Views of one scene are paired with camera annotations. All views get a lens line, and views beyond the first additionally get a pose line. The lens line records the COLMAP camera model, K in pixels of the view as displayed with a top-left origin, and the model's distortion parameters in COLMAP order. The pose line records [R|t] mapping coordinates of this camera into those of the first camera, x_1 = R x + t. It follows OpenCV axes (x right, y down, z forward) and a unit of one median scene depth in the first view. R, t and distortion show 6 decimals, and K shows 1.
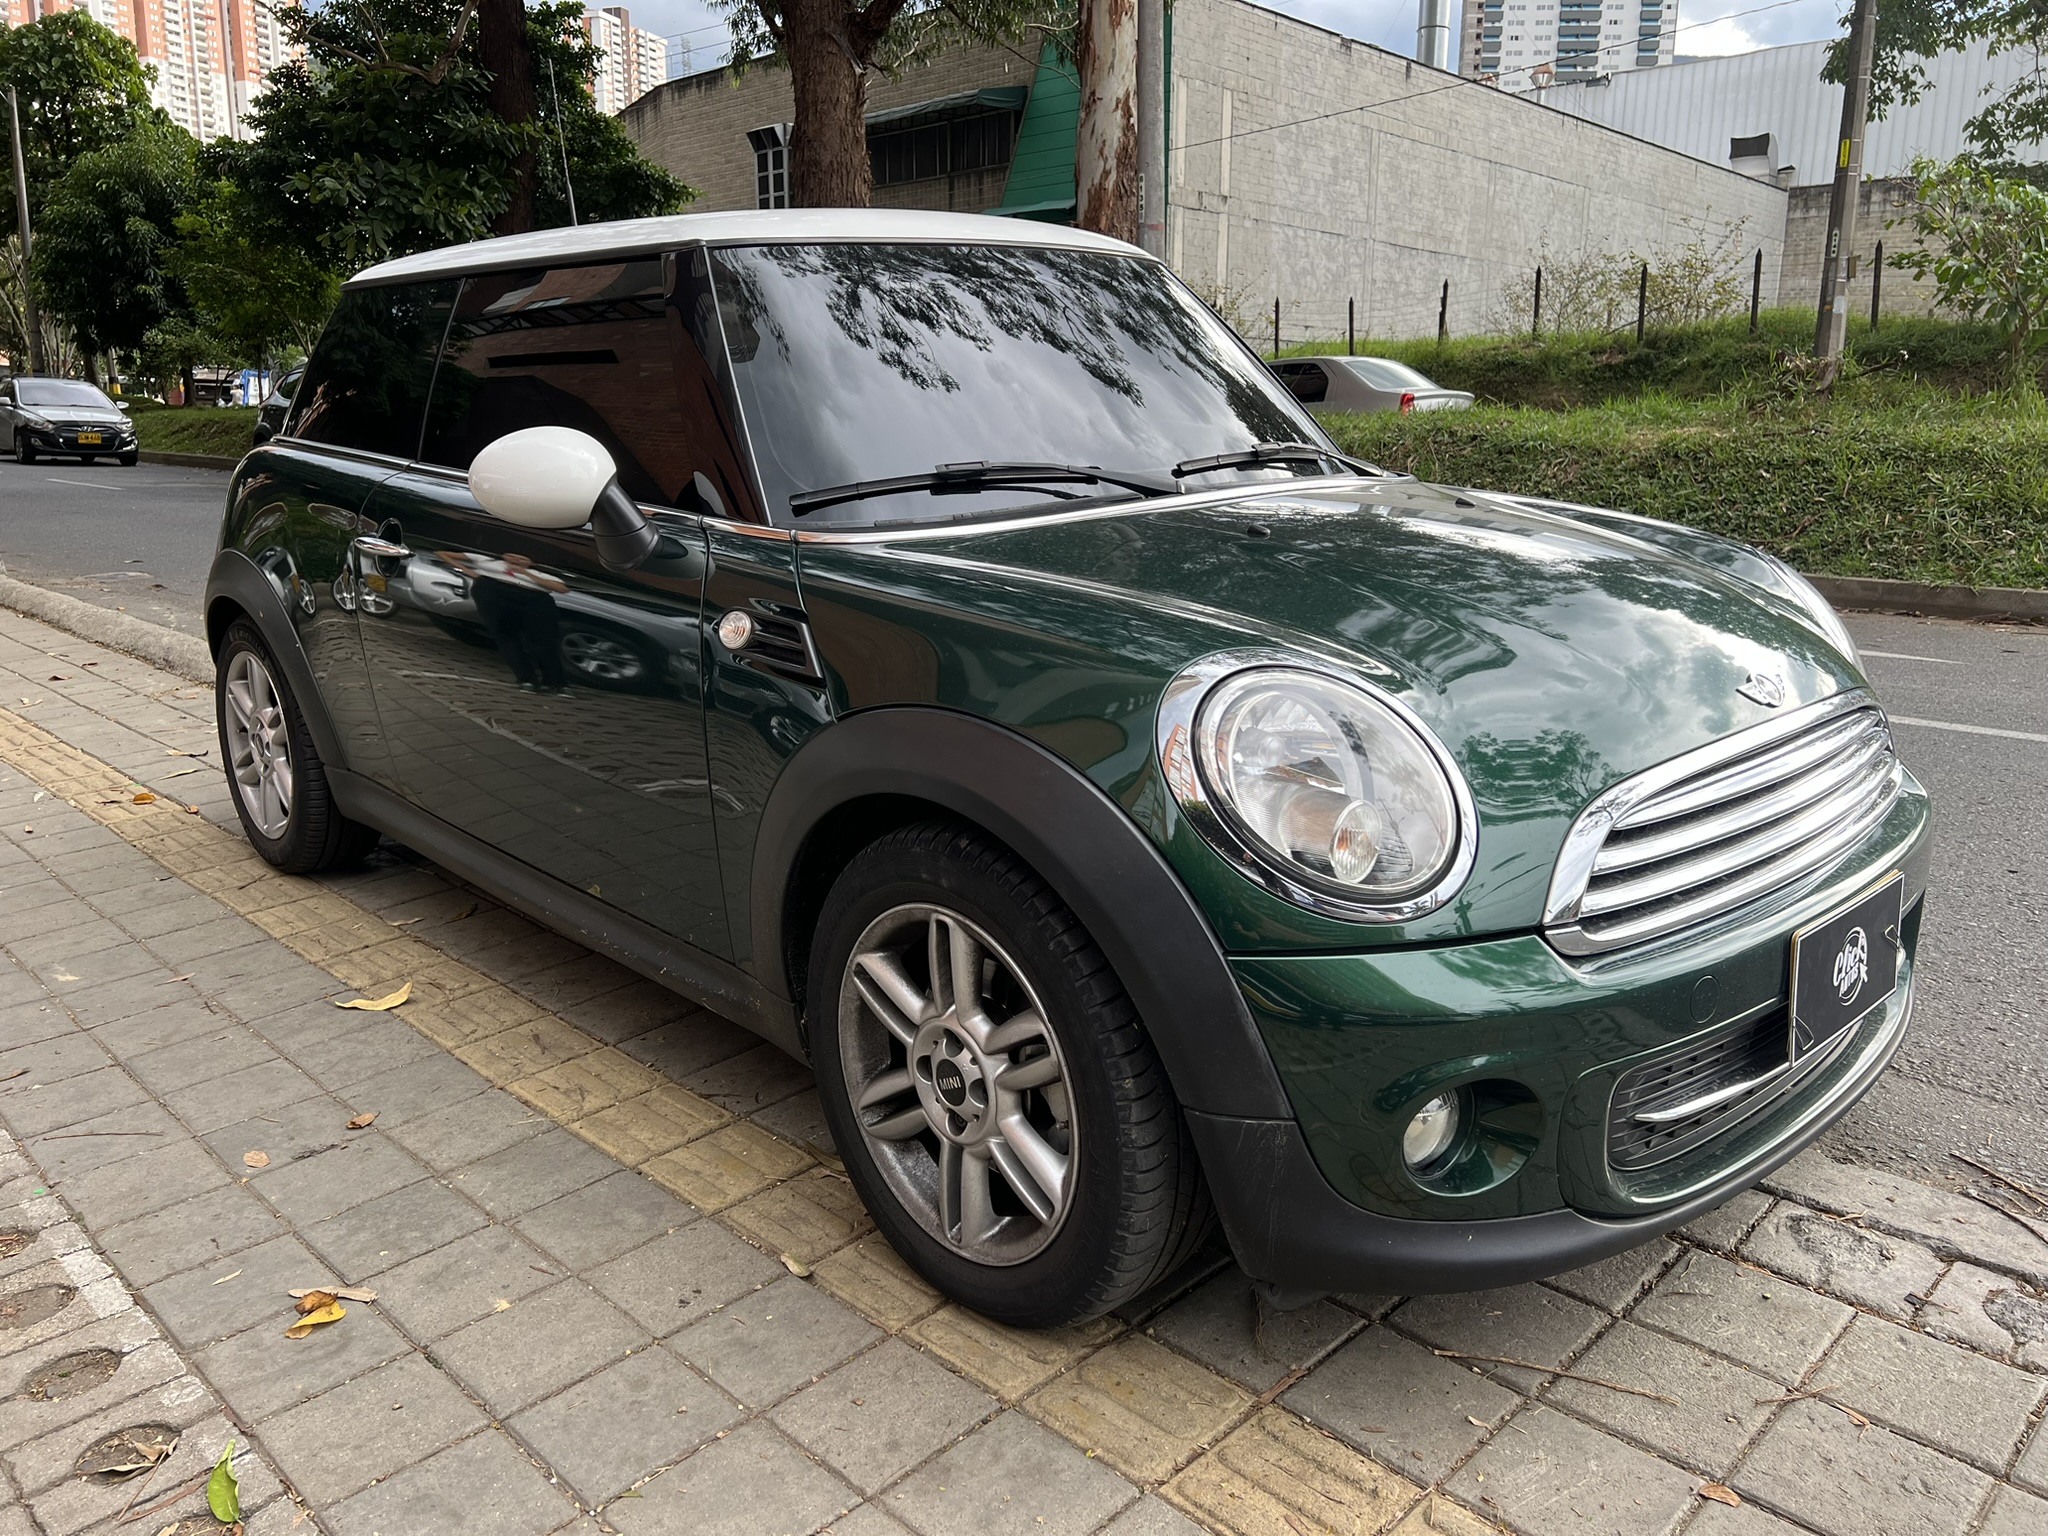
lens RADIAL K [[1595.8, 0, 1046.5], [0, 1595.8, 784.2], [0, 0, 1]] dist [0.055106, -0.068166]
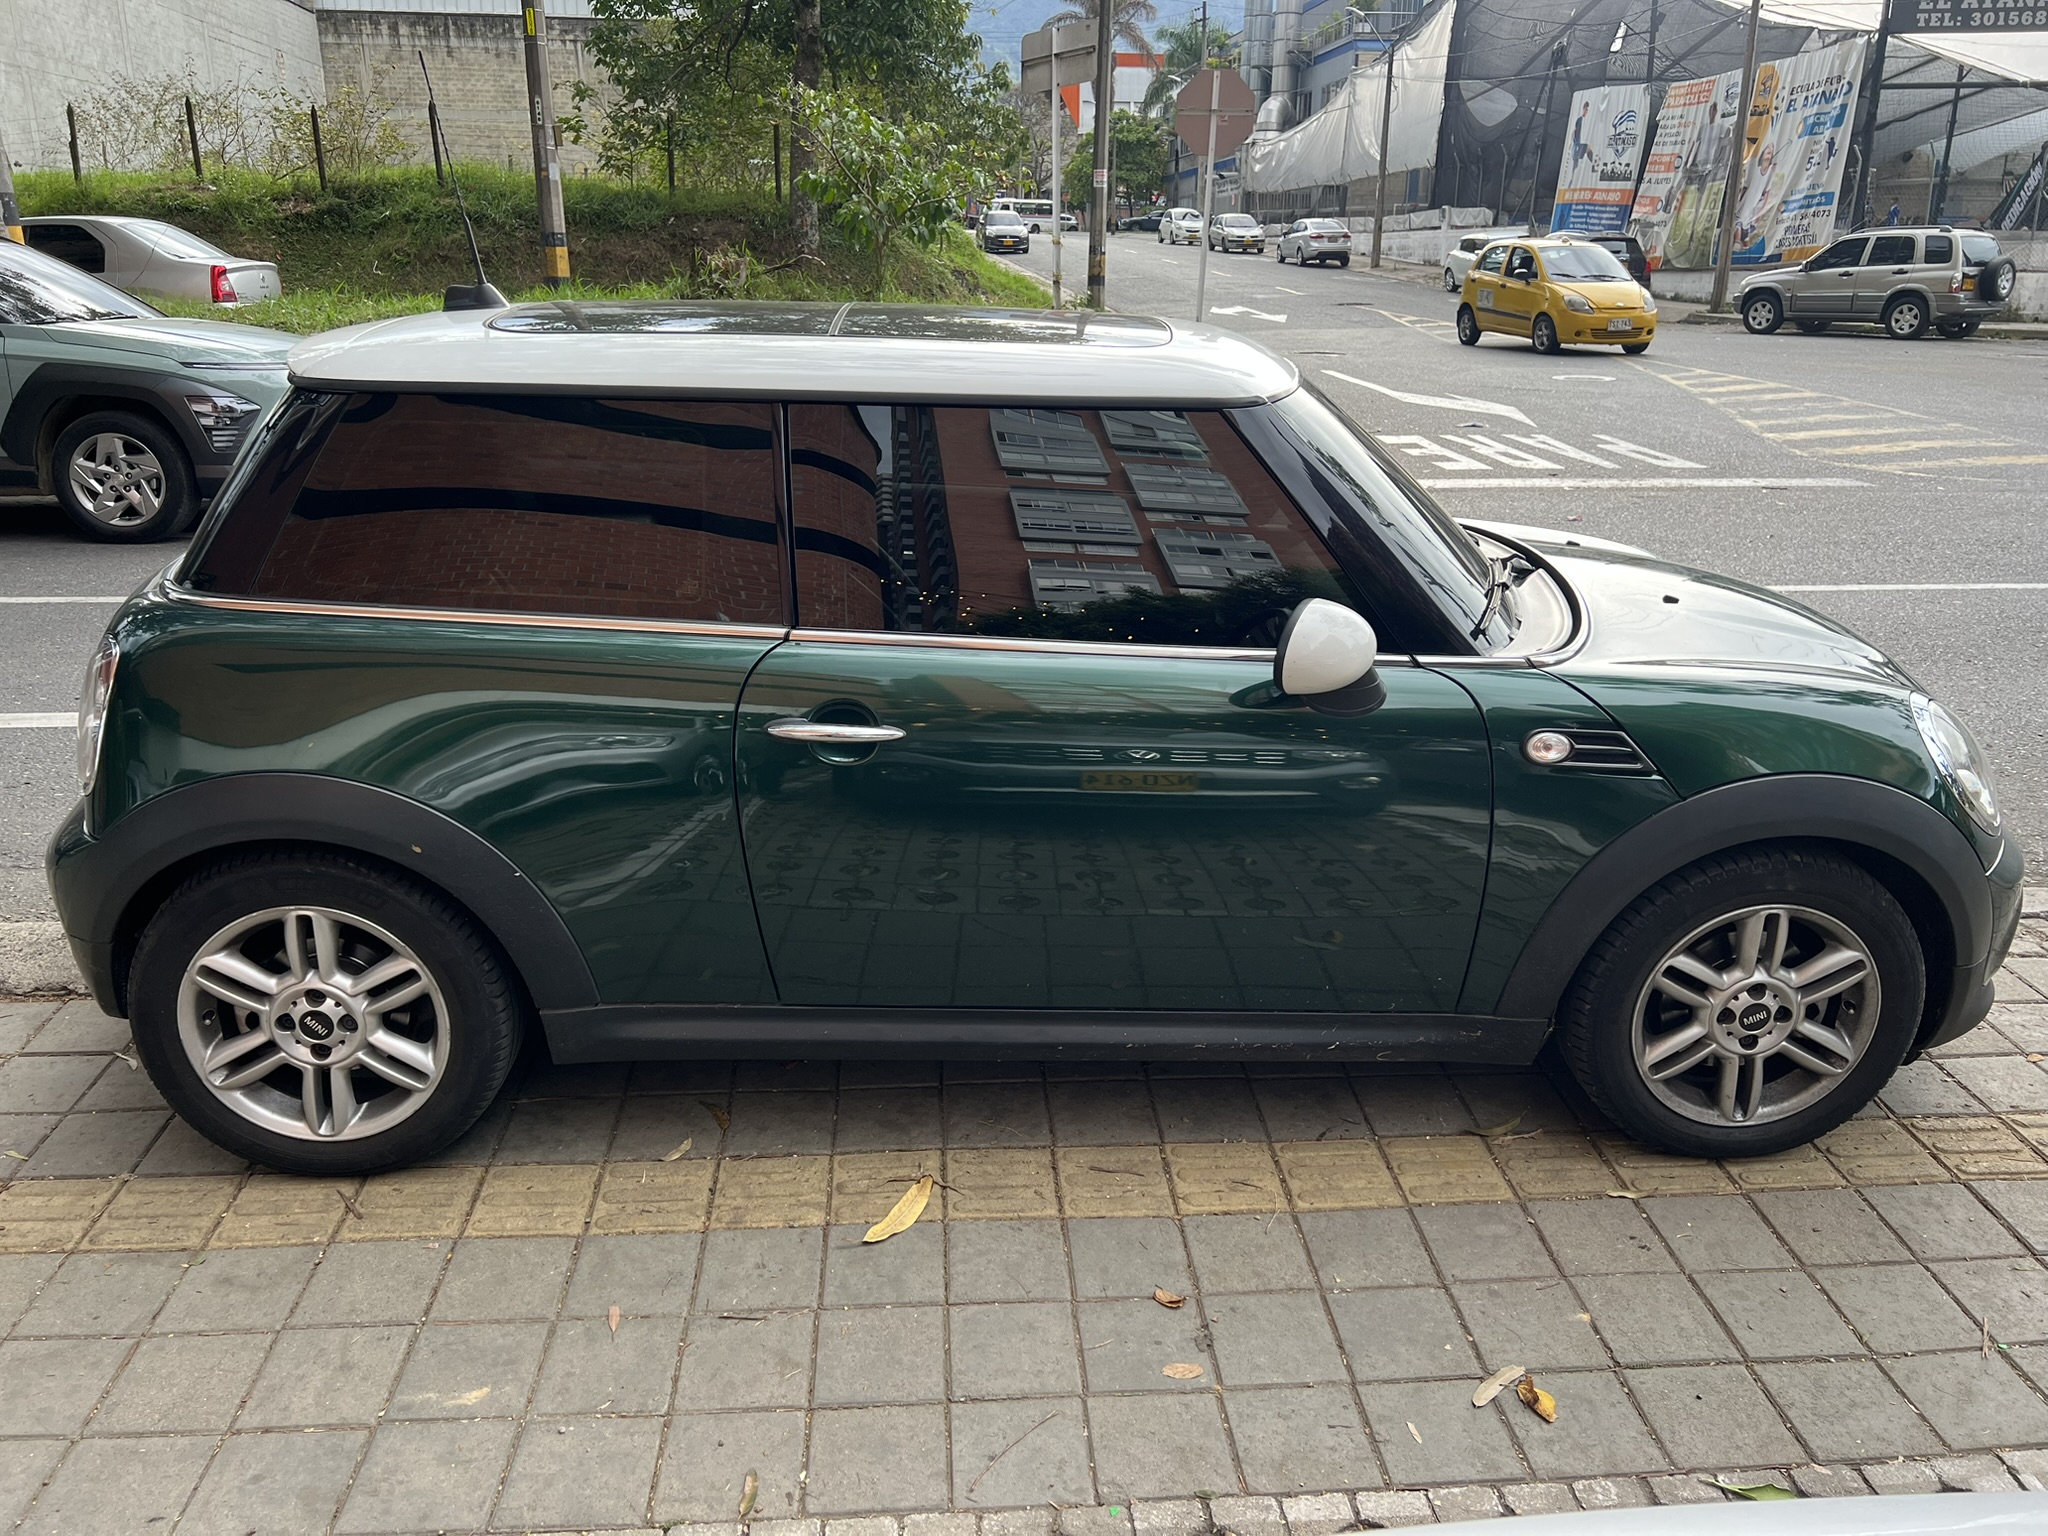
lens RADIAL K [[1595.8, 0, 1046.5], [0, 1595.8, 784.2], [0, 0, 1]] dist [0.055106, -0.068166]
pose [[0.622960, -0.245565, 0.742711, -0.193605], [0.159933, 0.969376, 0.186362, -0.051503], [-0.765730, 0.002688, 0.643156, 0.069102]]
